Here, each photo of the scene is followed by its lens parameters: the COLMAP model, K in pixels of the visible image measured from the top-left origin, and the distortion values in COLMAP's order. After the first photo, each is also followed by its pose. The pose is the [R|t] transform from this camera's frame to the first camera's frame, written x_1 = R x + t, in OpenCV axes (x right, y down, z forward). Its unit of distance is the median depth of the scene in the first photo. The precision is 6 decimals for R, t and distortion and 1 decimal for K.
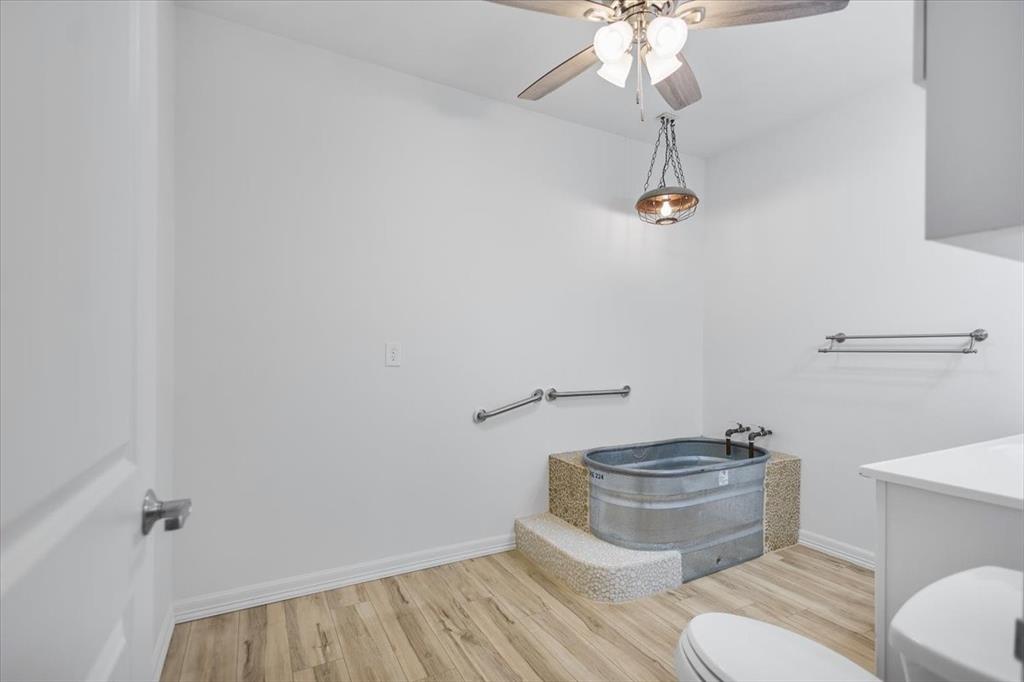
lens RADIAL K [[476.4, 0, 501.8], [0, 476.4, 345.0], [0, 0, 1]] dist [0.002362, -0.000141]
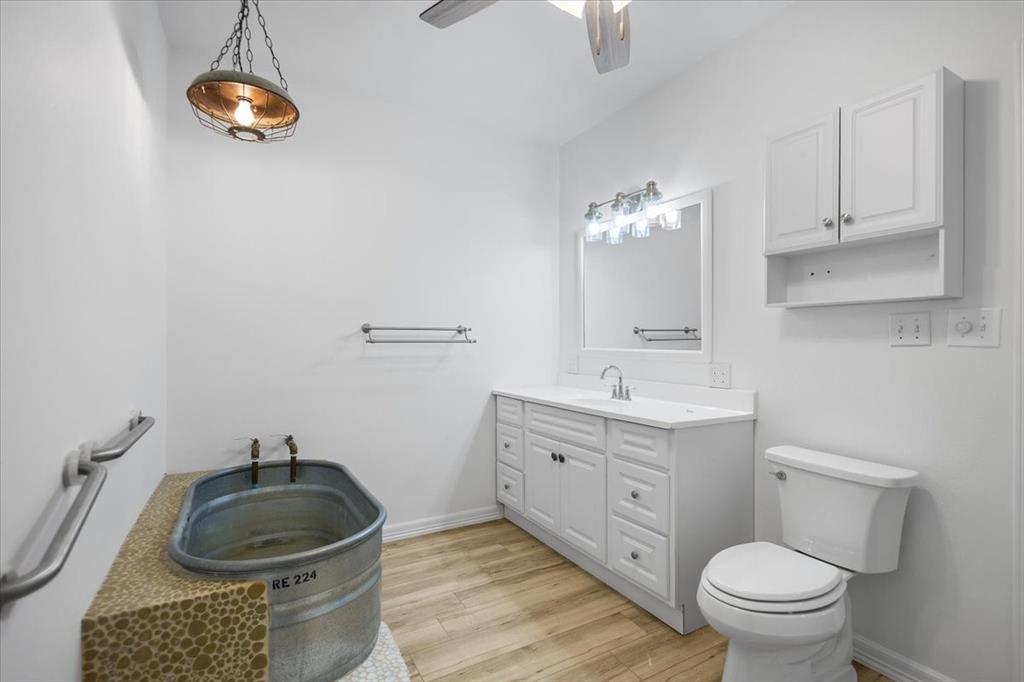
lens RADIAL K [[476.4, 0, 506.8], [0, 476.4, 344.5], [0, 0, 1]] dist [0.002362, -0.000141]
pose [[-0.024788, -0.009516, 0.999647, -0.310348], [-0.005284, 0.999942, 0.009388, 0.008117], [-0.999679, -0.005050, -0.024837, 0.737030]]
